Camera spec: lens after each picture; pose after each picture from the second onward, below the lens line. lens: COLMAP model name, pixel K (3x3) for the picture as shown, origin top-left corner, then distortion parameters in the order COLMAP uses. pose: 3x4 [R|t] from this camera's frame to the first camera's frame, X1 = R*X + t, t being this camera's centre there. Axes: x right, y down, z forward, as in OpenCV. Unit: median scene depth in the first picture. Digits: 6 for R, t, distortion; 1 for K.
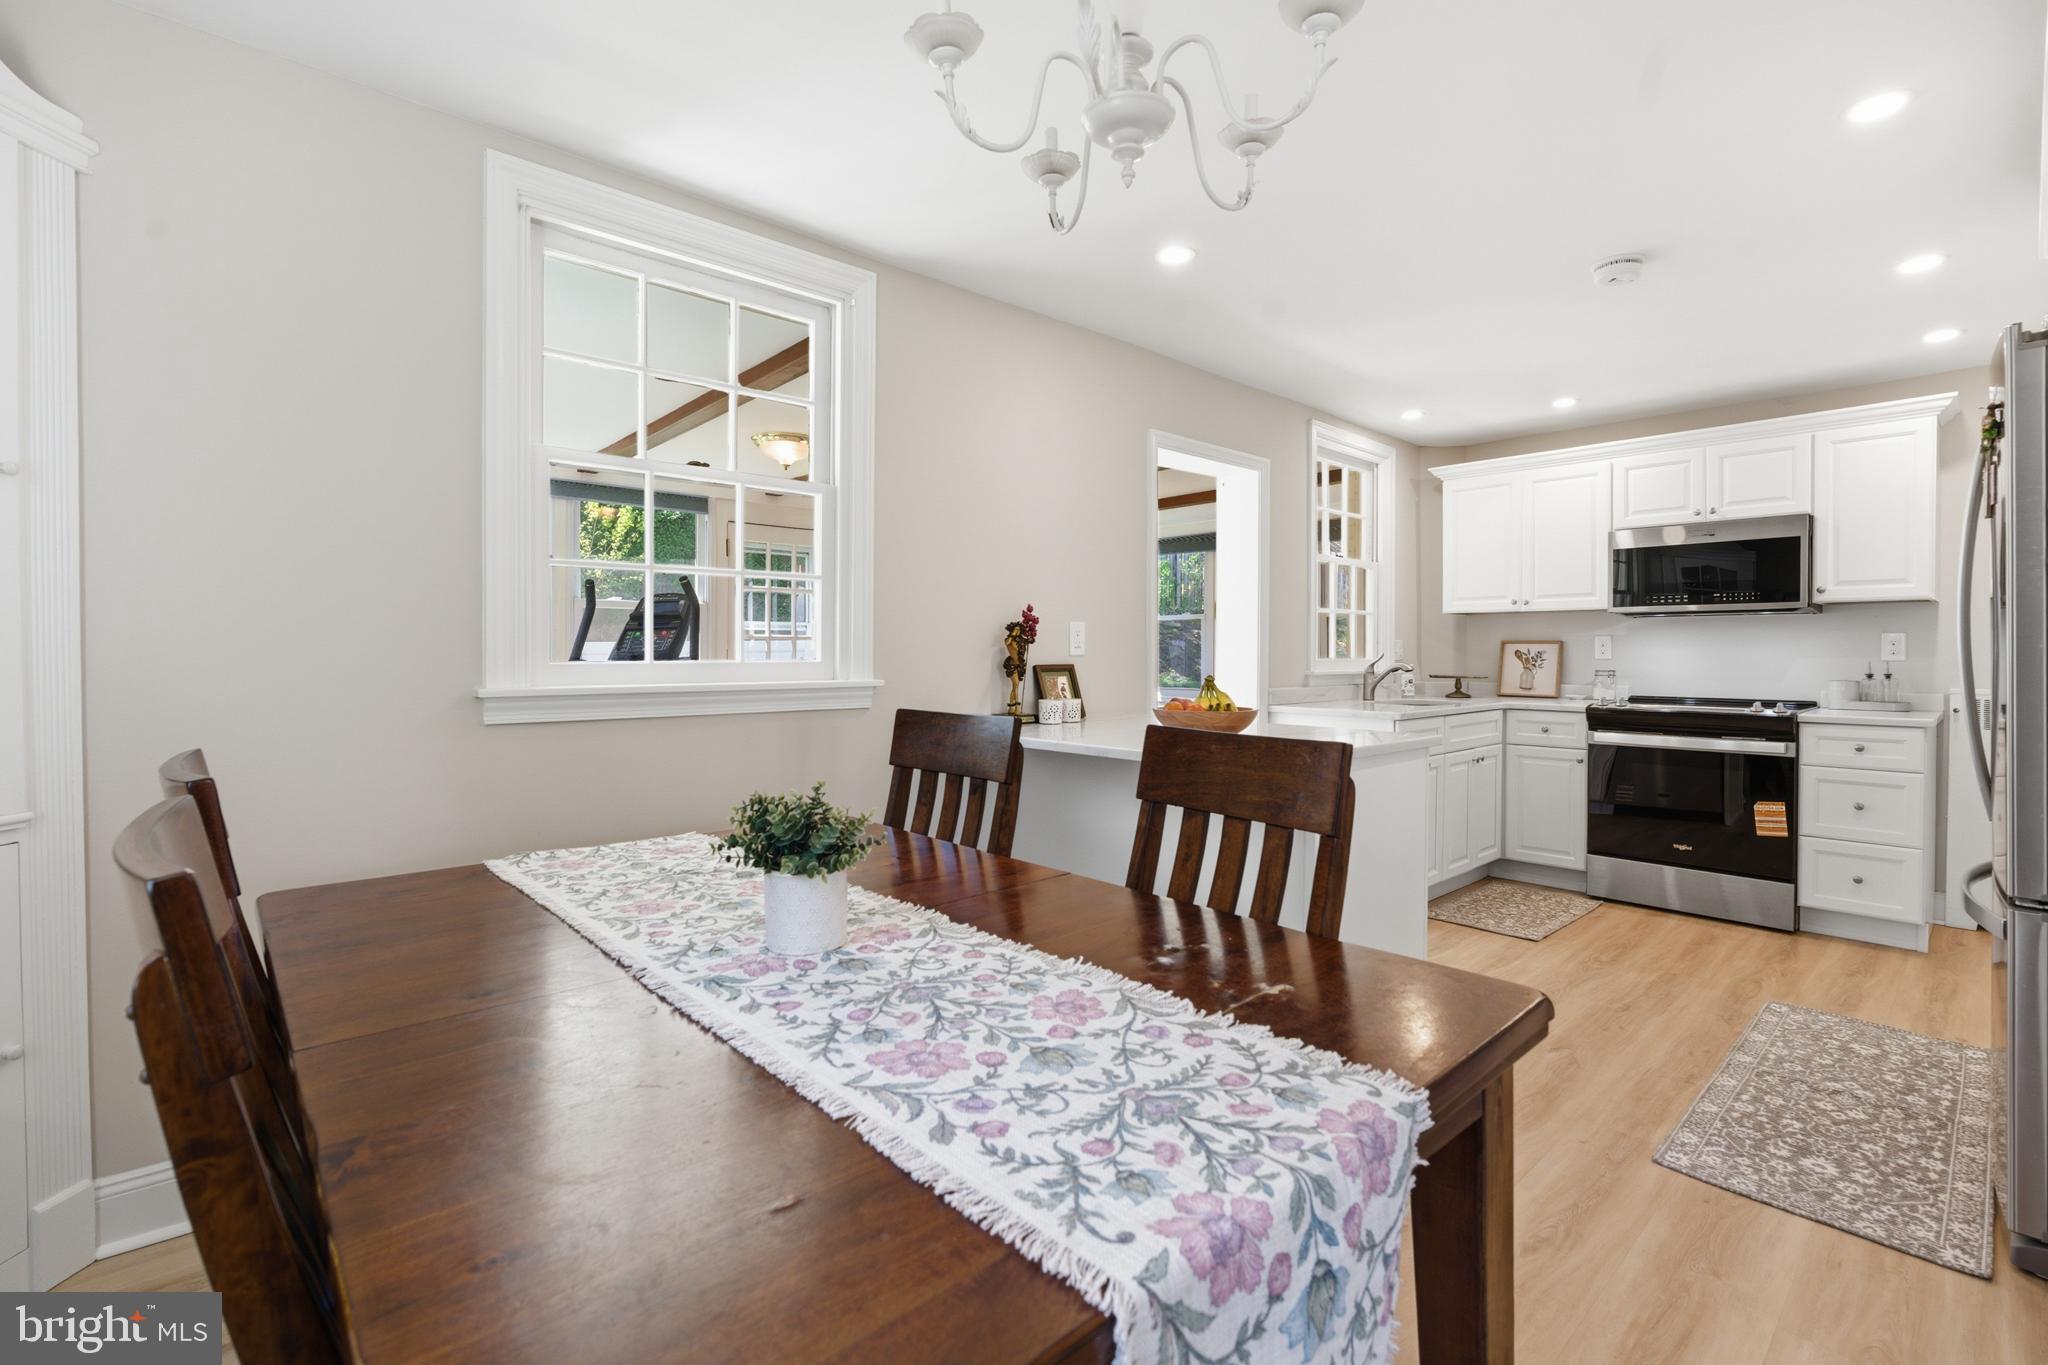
lens RADIAL K [[915.6, 0, 1022.6], [0, 915.6, 663.5], [0, 0, 1]] dist [-0.012054, 0.003225]
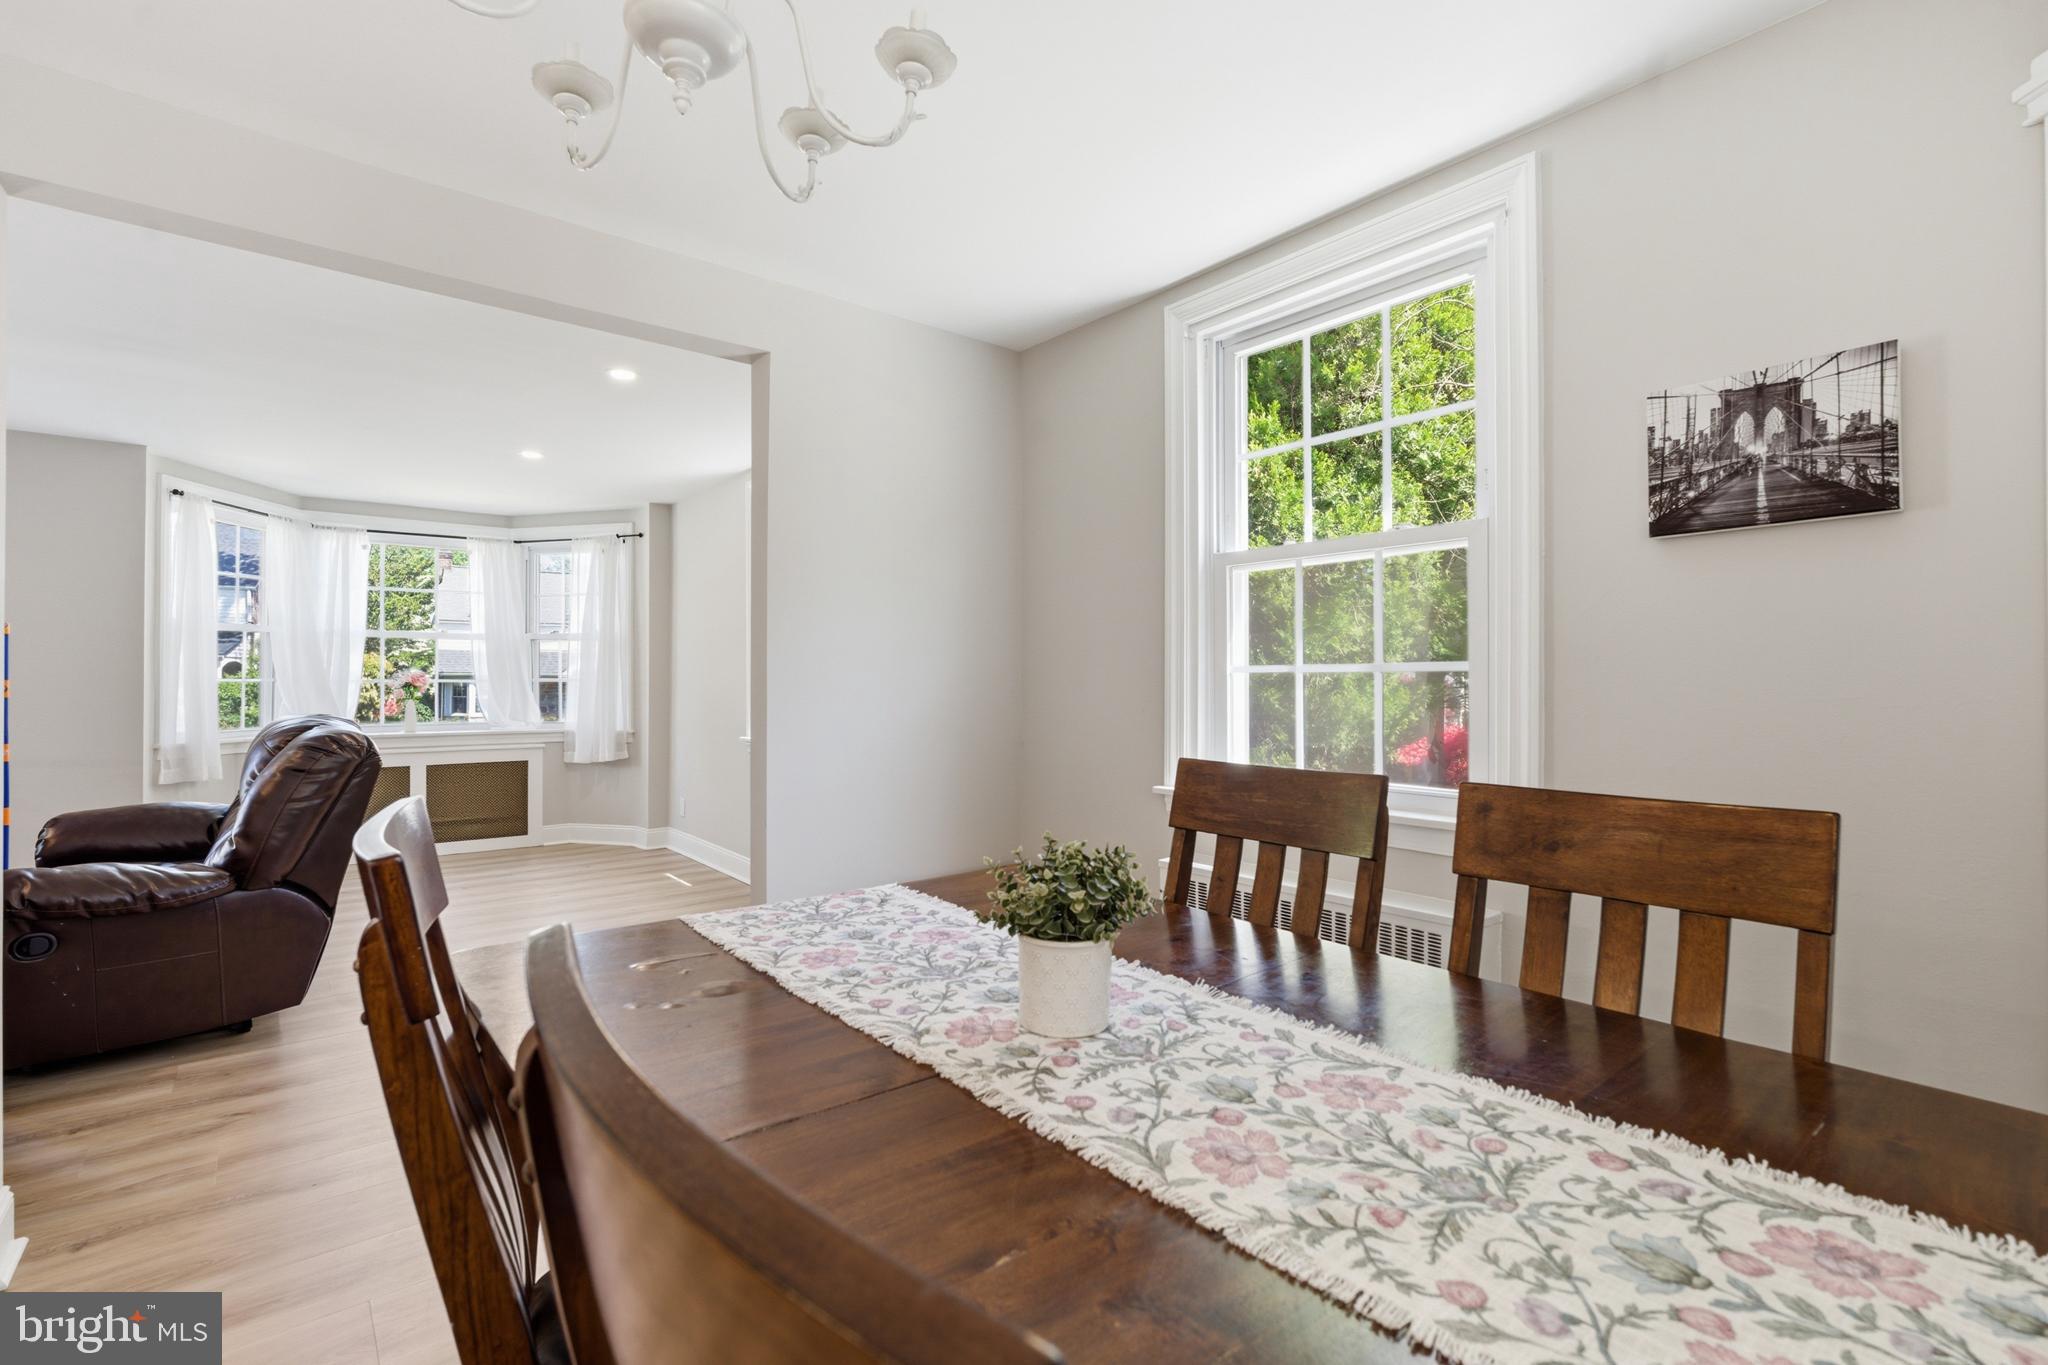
lens RADIAL K [[915.6, 0, 1004.9], [0, 915.6, 677.1], [0, 0, 1]] dist [-0.012054, 0.003225]
pose [[-0.998447, -0.004640, 0.055522, 0.080297], [-0.004185, 0.999957, 0.008311, -0.011304], [-0.055558, 0.008066, -0.998423, 0.708940]]
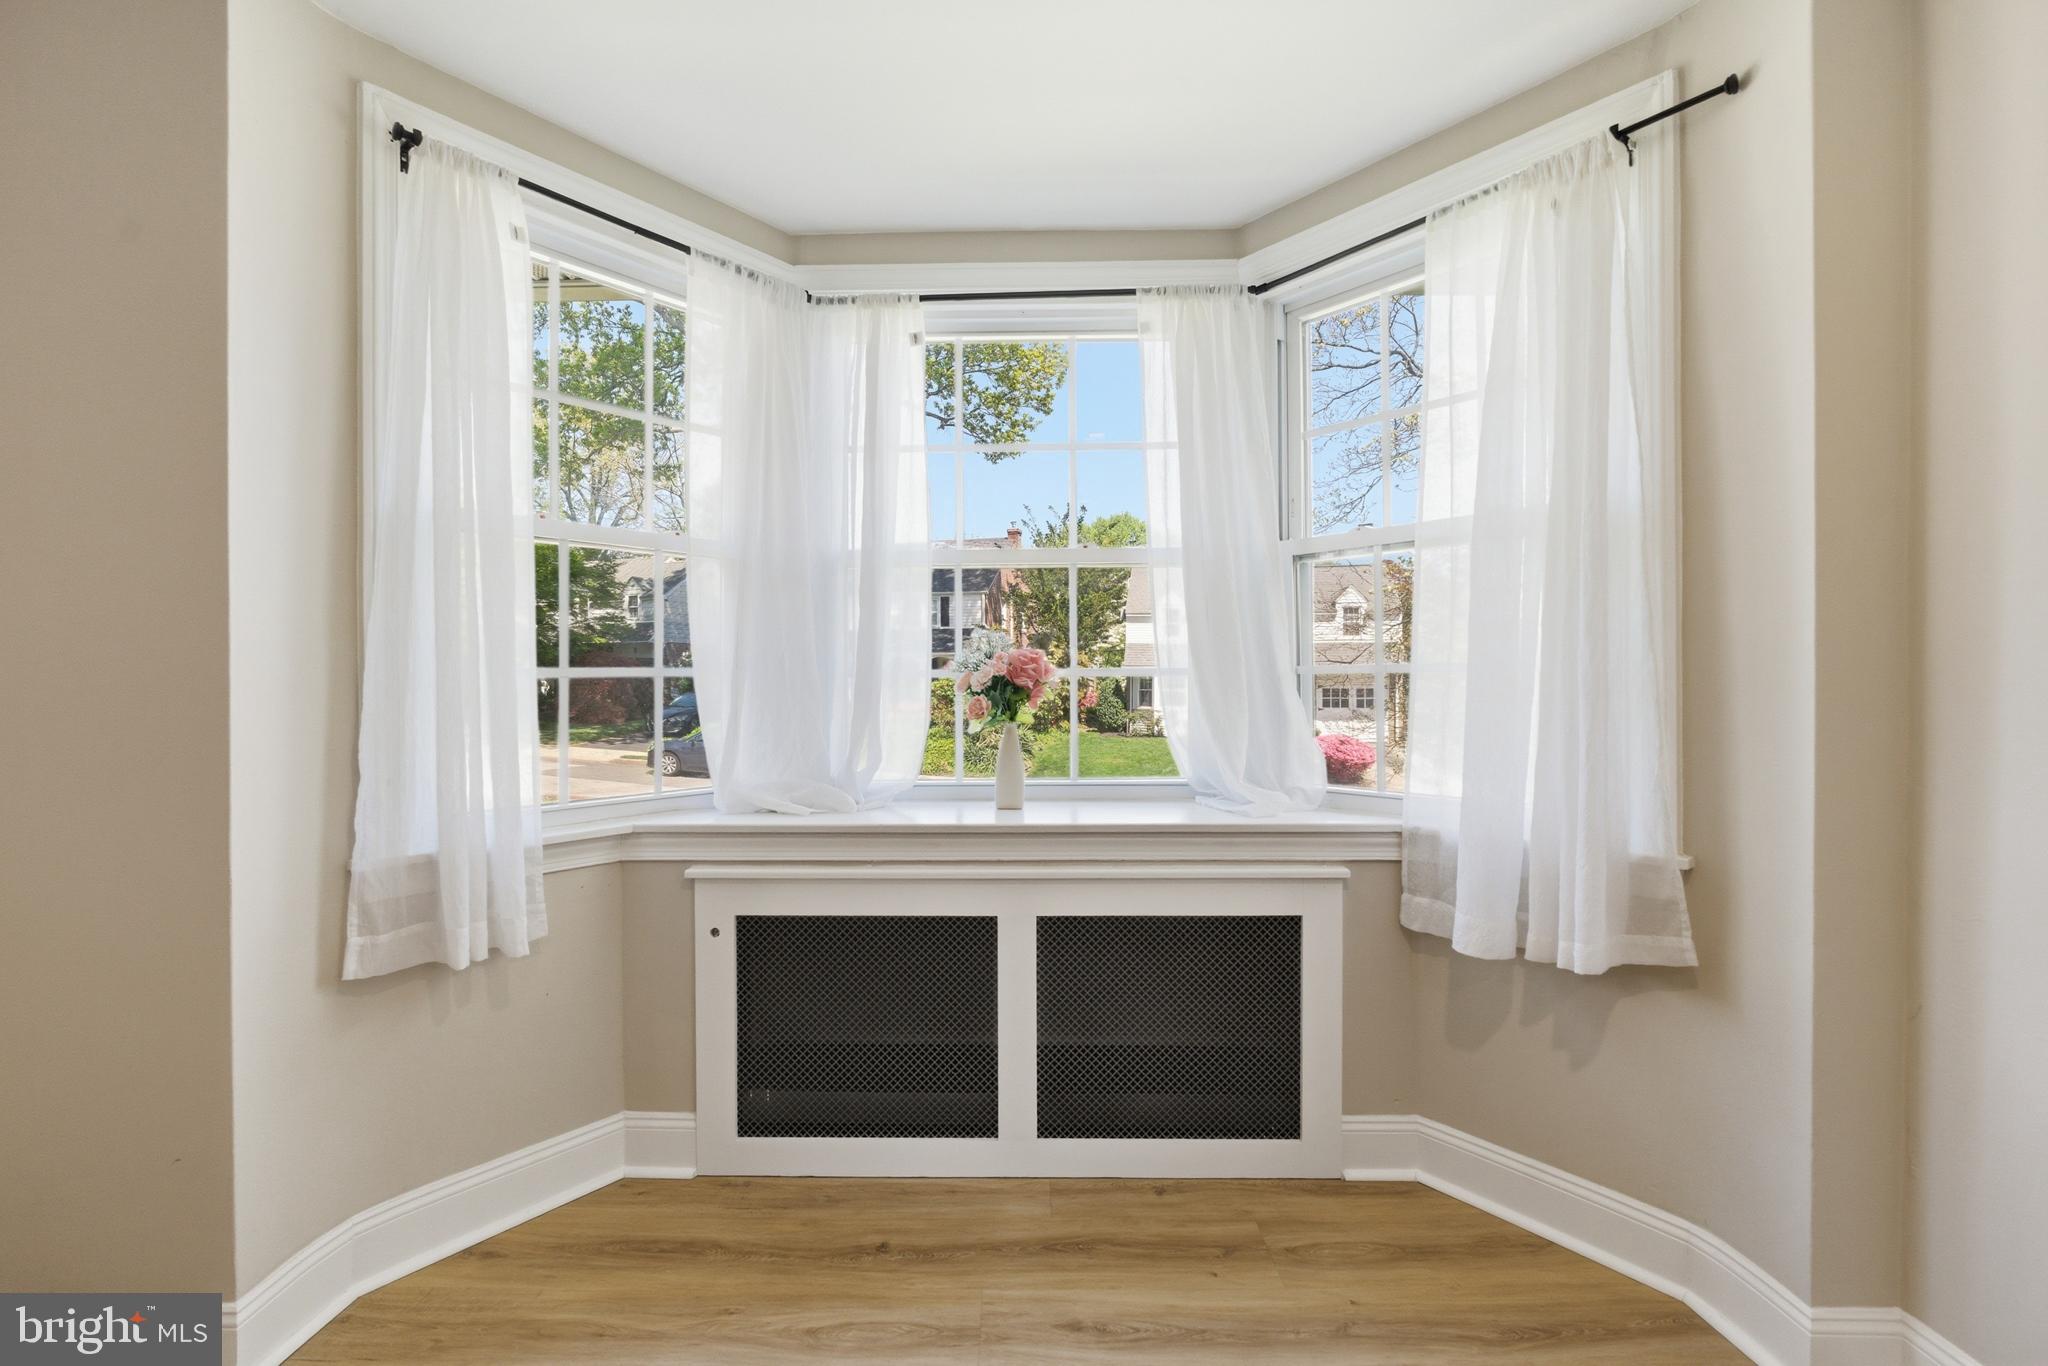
lens RADIAL K [[915.6, 0, 1039.7], [0, 915.6, 689.0], [0, 0, 1]] dist [-0.012054, 0.003225]
pose [[-0.757180, -0.010231, 0.653126, 1.233222], [0.010600, 0.999553, 0.027947, 0.018692], [-0.653121, 0.028084, -0.756733, -1.046320]]
